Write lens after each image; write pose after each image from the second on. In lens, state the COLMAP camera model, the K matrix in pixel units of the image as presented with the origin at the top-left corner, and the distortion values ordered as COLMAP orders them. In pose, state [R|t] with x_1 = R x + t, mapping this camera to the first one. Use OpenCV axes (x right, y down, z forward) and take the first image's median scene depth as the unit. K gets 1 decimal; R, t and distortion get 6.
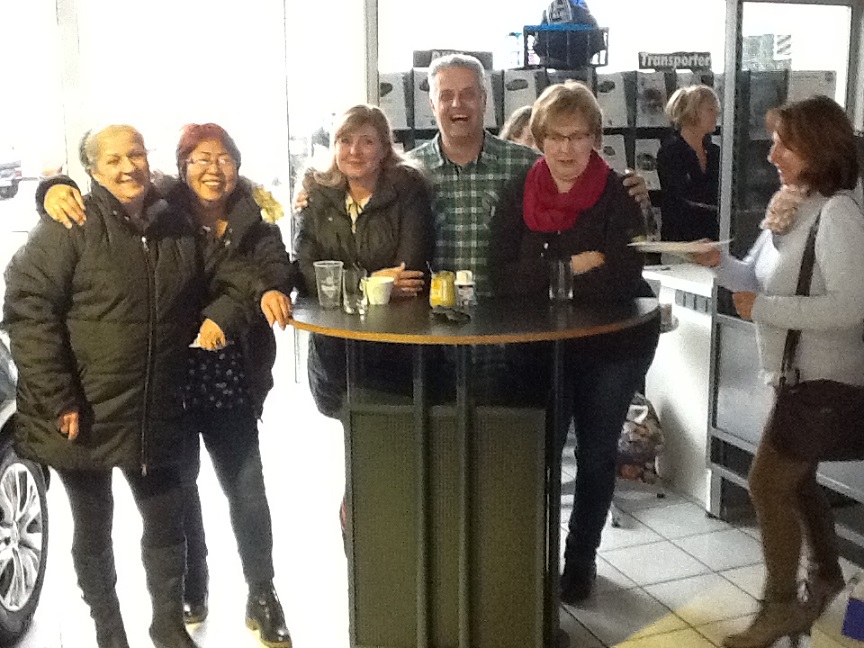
lens RADIAL K [[1136.8, 0, 432.0], [0, 1136.8, 324.0], [0, 0, 1]] dist [0.017491, 0.033716]
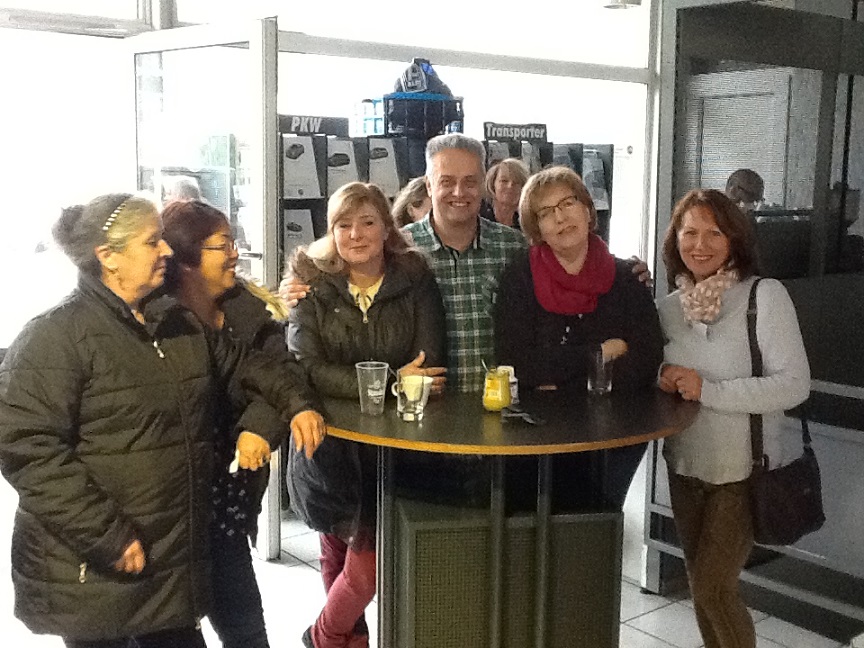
lens RADIAL K [[1136.8, 0, 432.0], [0, 1136.8, 324.0], [0, 0, 1]] dist [0.017491, 0.033716]
pose [[0.947531, -0.027809, 0.318451, -0.294532], [0.041183, 0.998526, -0.035342, -0.046140], [-0.316999, 0.046602, 0.947280, 0.122597]]
